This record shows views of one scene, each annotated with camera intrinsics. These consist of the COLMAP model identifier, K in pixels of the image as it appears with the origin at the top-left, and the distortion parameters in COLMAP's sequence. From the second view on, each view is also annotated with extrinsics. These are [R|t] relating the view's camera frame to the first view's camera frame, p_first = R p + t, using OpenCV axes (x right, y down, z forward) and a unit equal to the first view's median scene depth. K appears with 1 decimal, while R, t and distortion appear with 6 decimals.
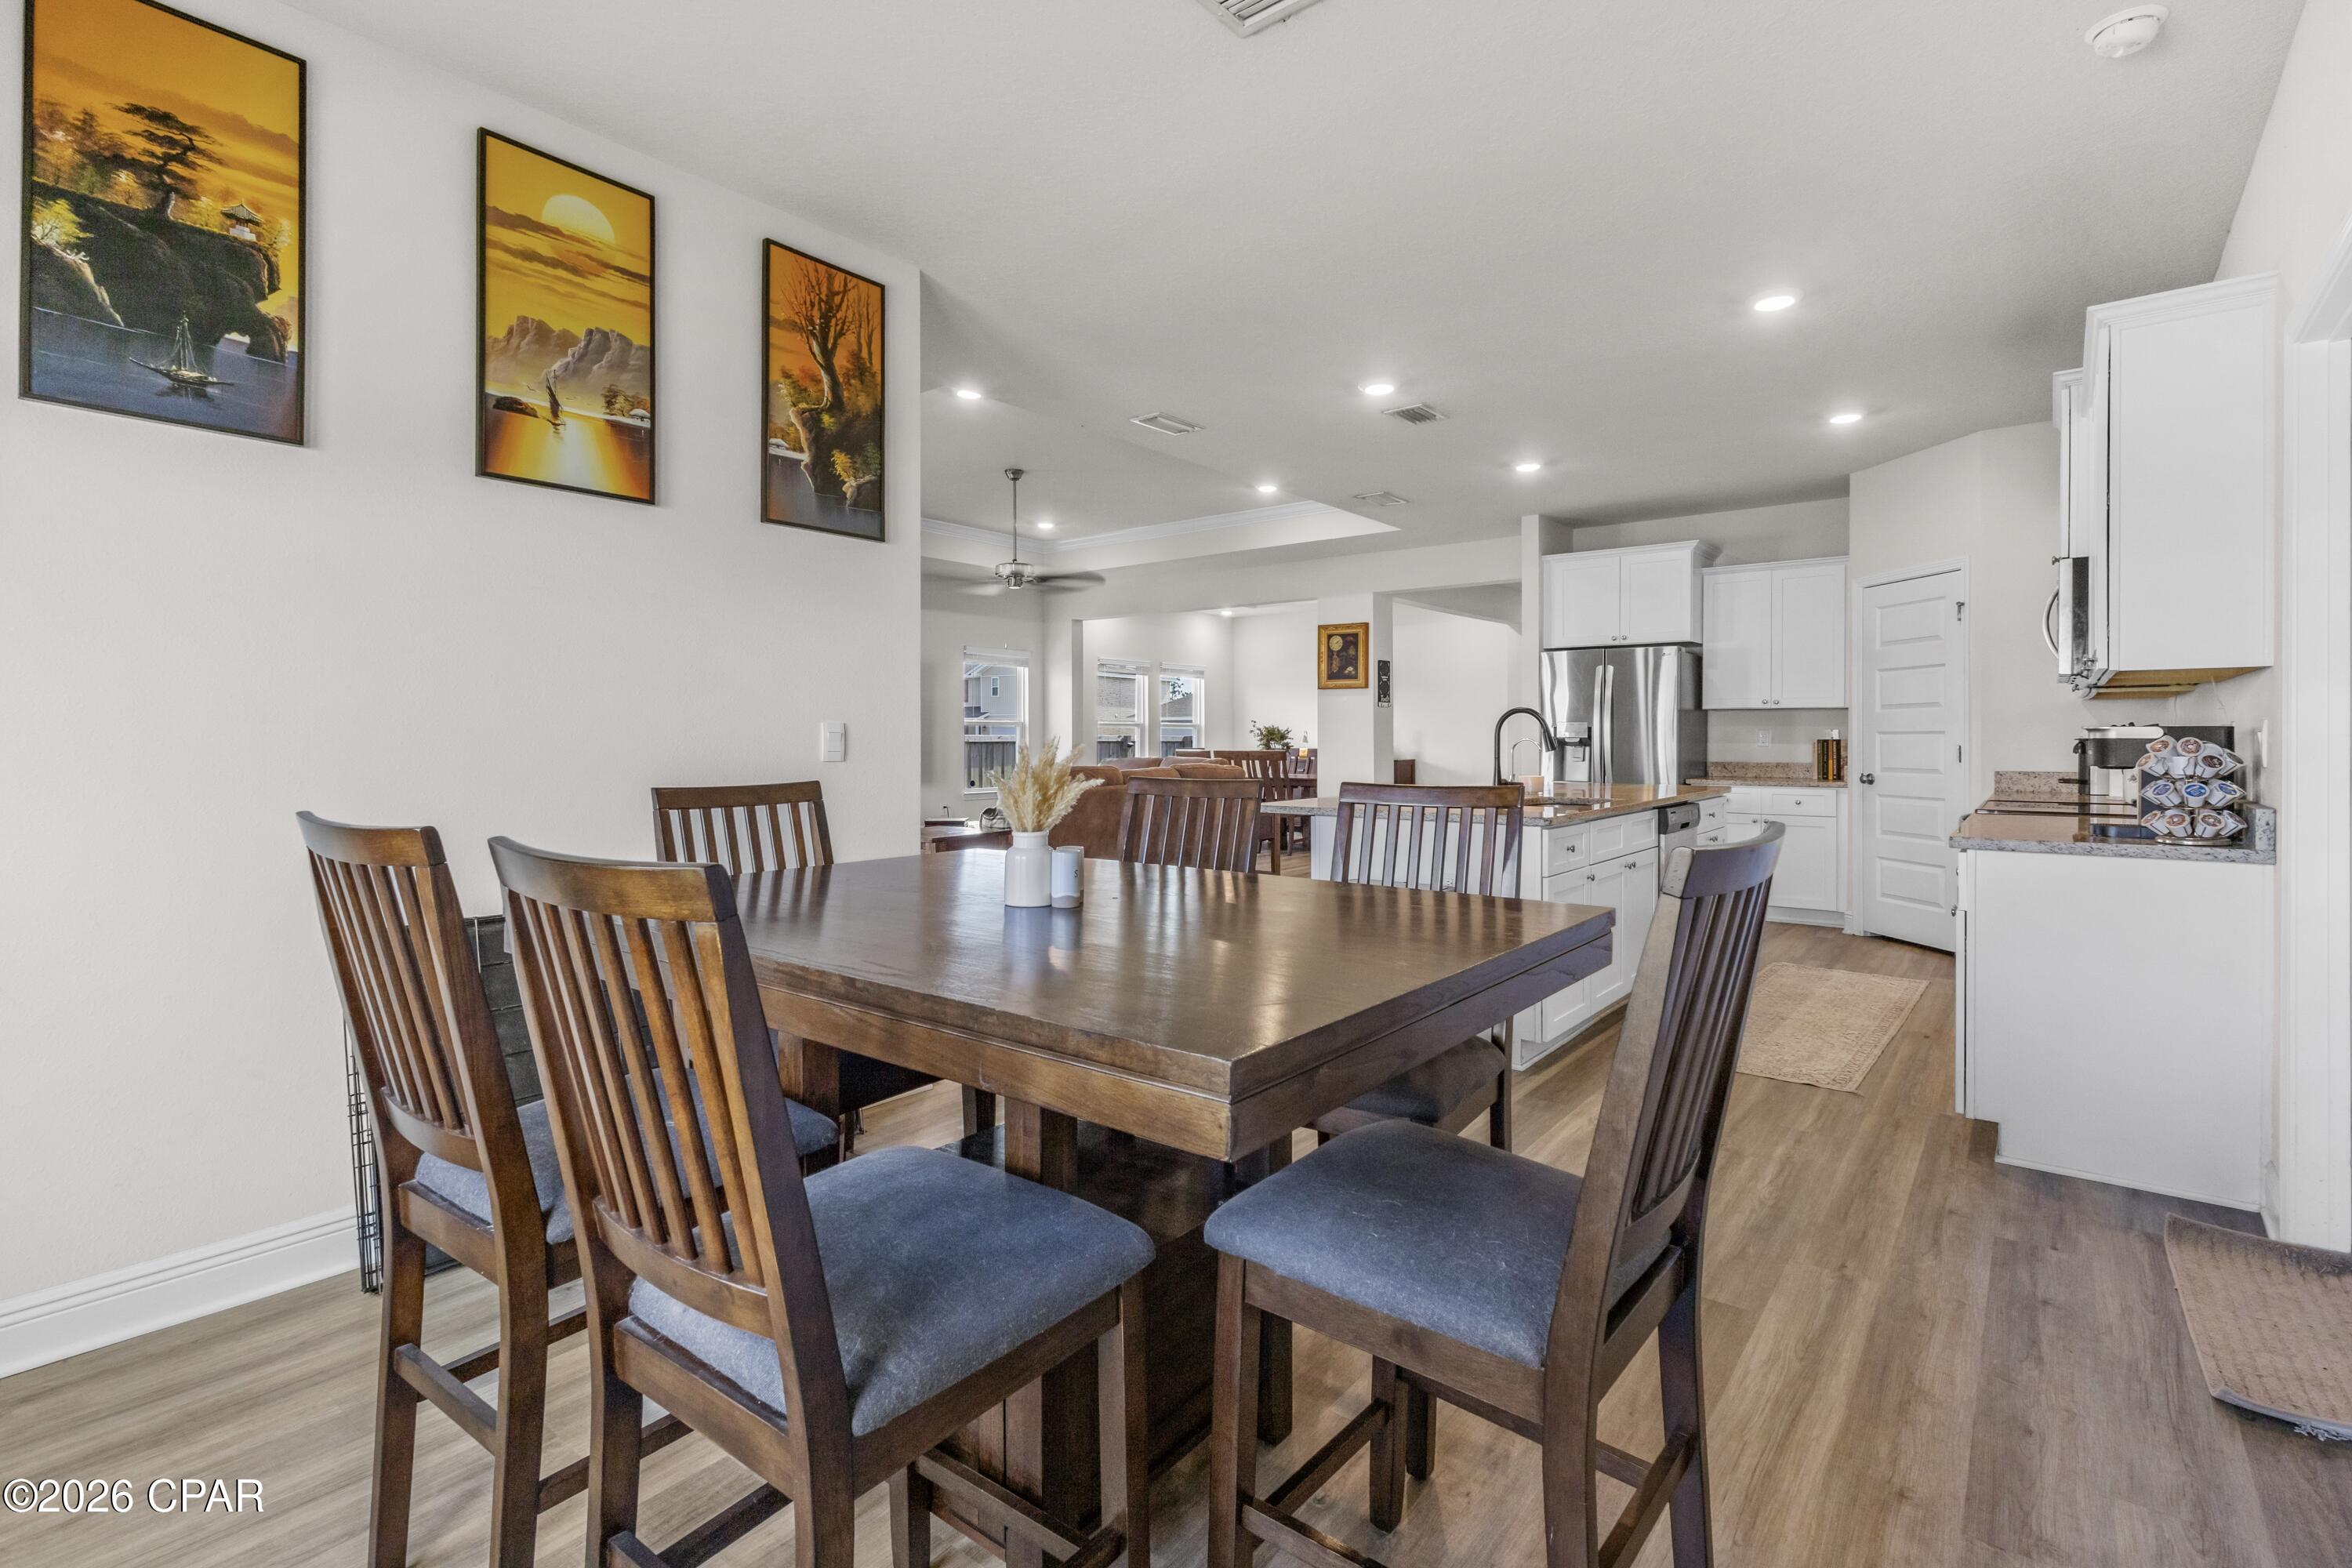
lens RADIAL K [[1104.5, 0, 1168.7], [0, 1104.5, 739.1], [0, 0, 1]] dist [0.001484, 0.000479]
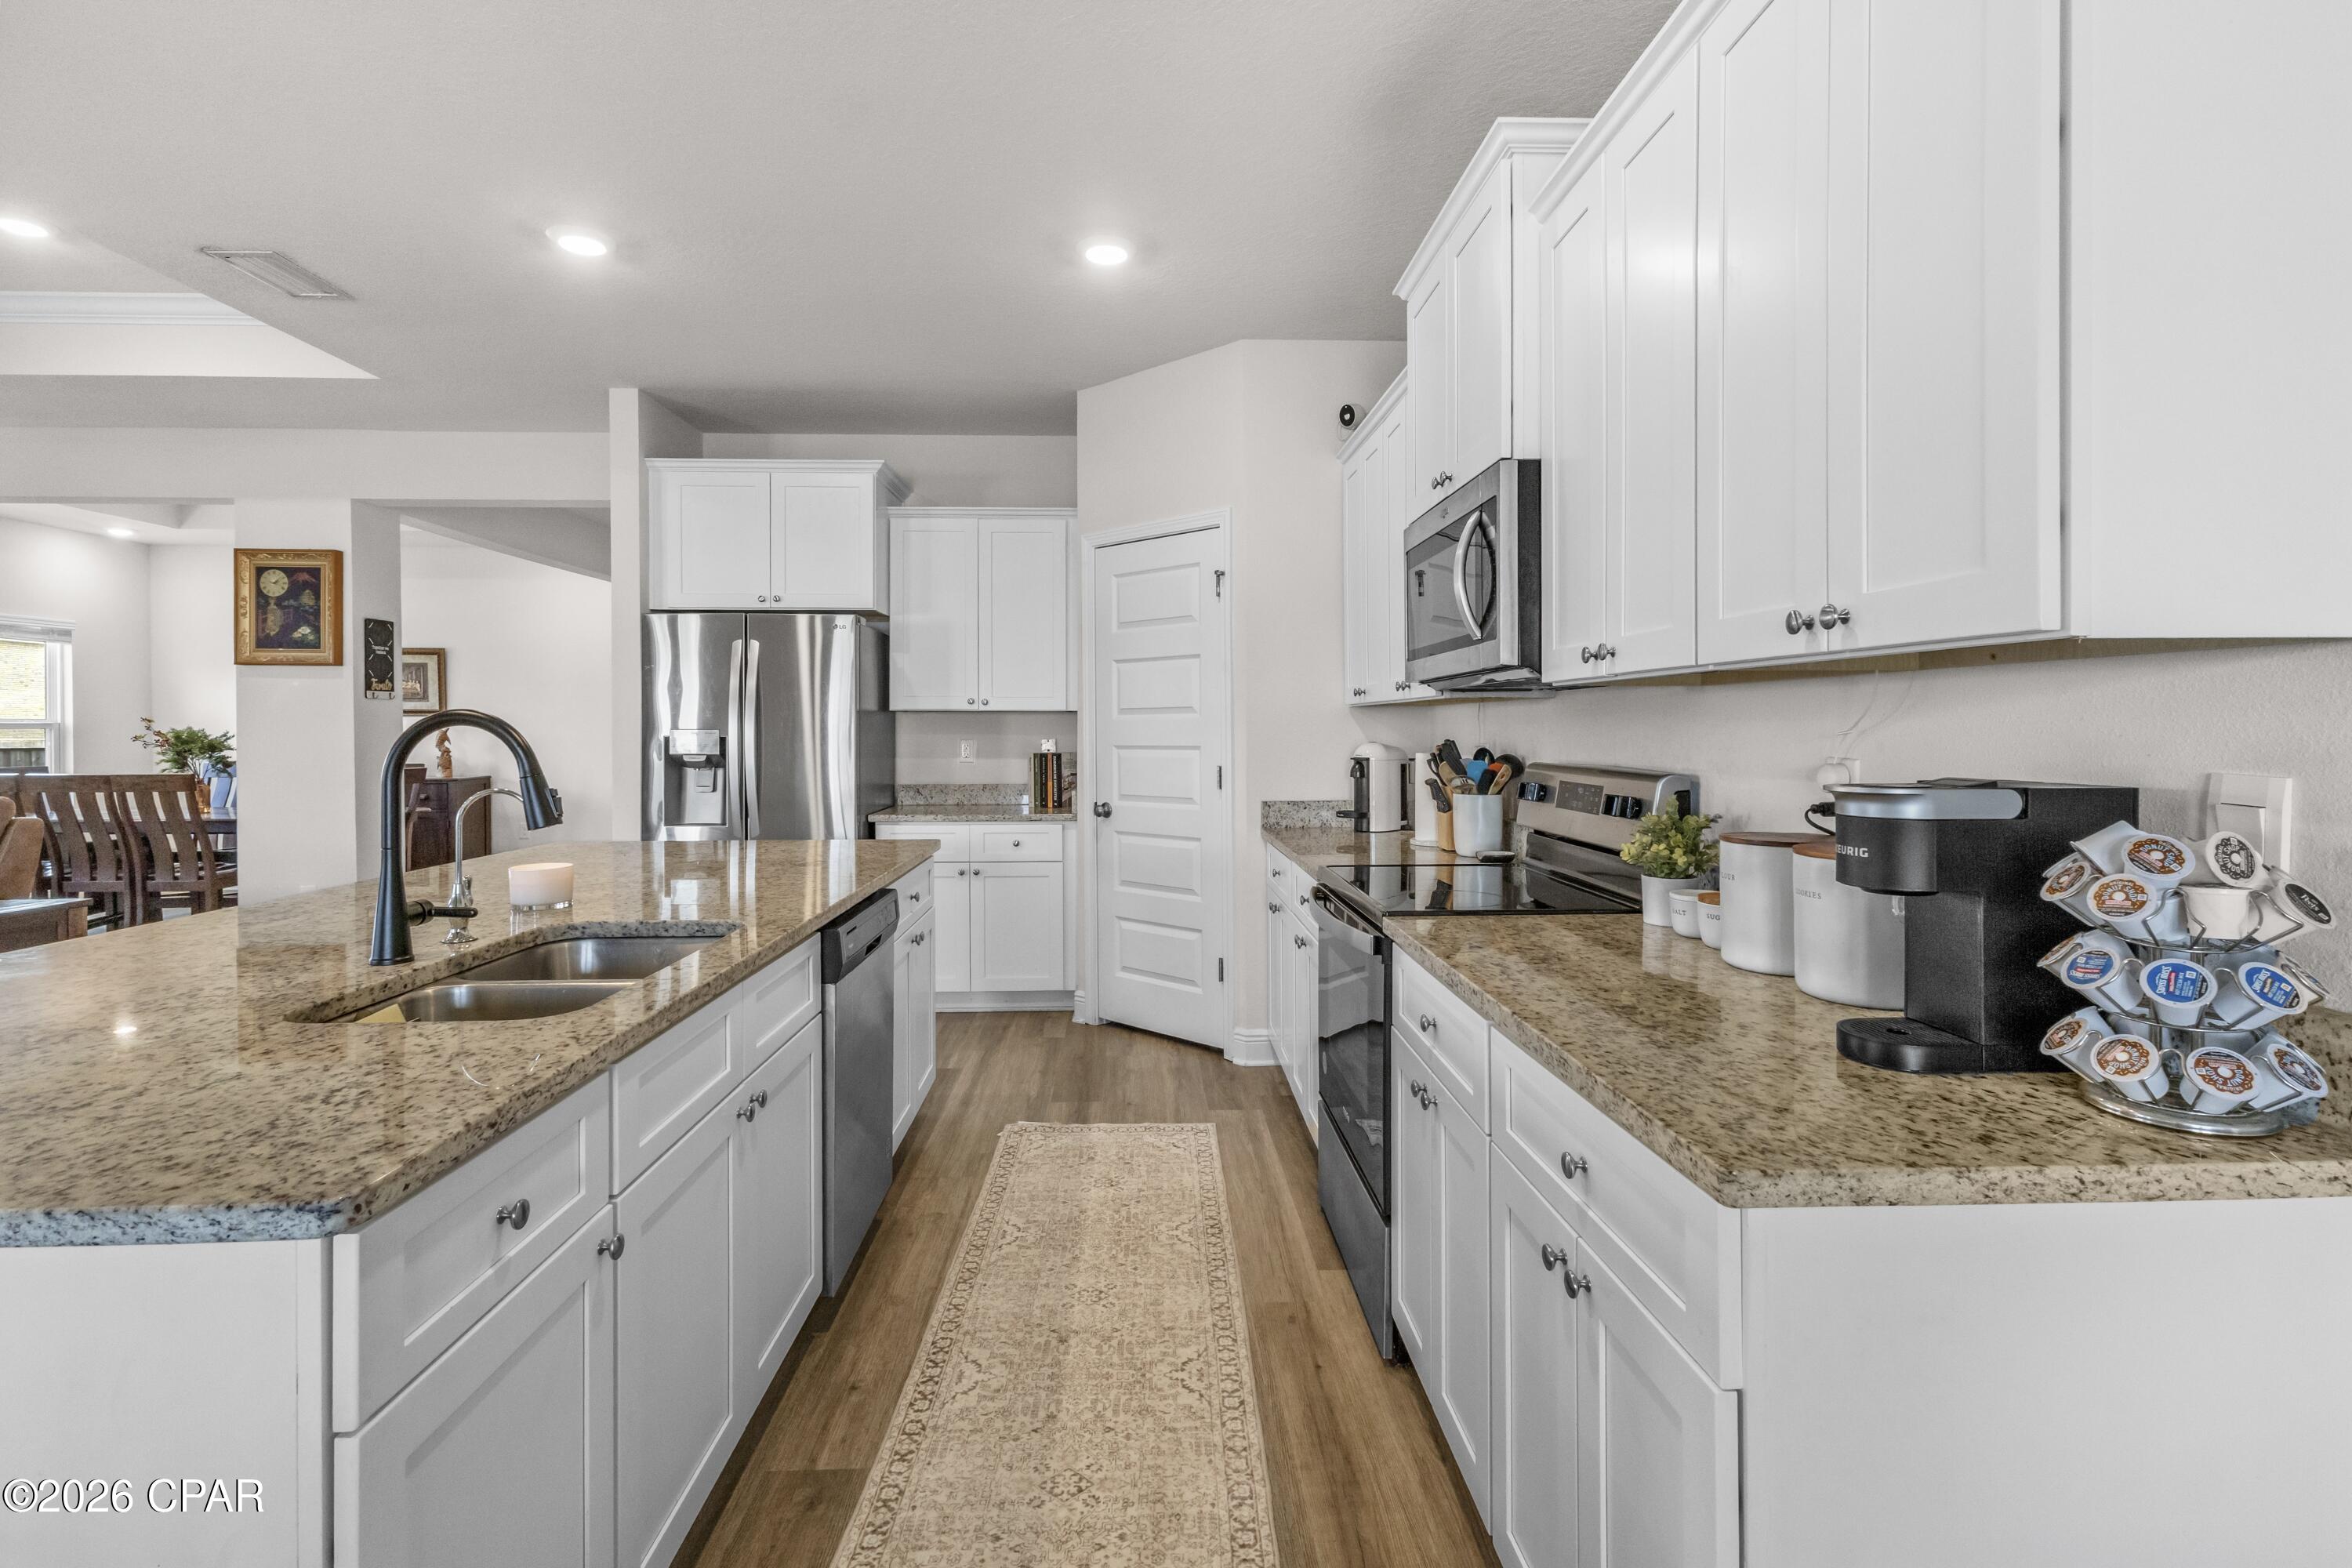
lens RADIAL K [[1104.5, 0, 1168.7], [0, 1104.5, 739.1], [0, 0, 1]] dist [0.001484, 0.000479]
pose [[0.758943, -0.007732, 0.651111, 0.165392], [0.003828, 0.999965, 0.007413, -0.013717], [-0.651146, -0.003134, 0.758946, 0.362148]]
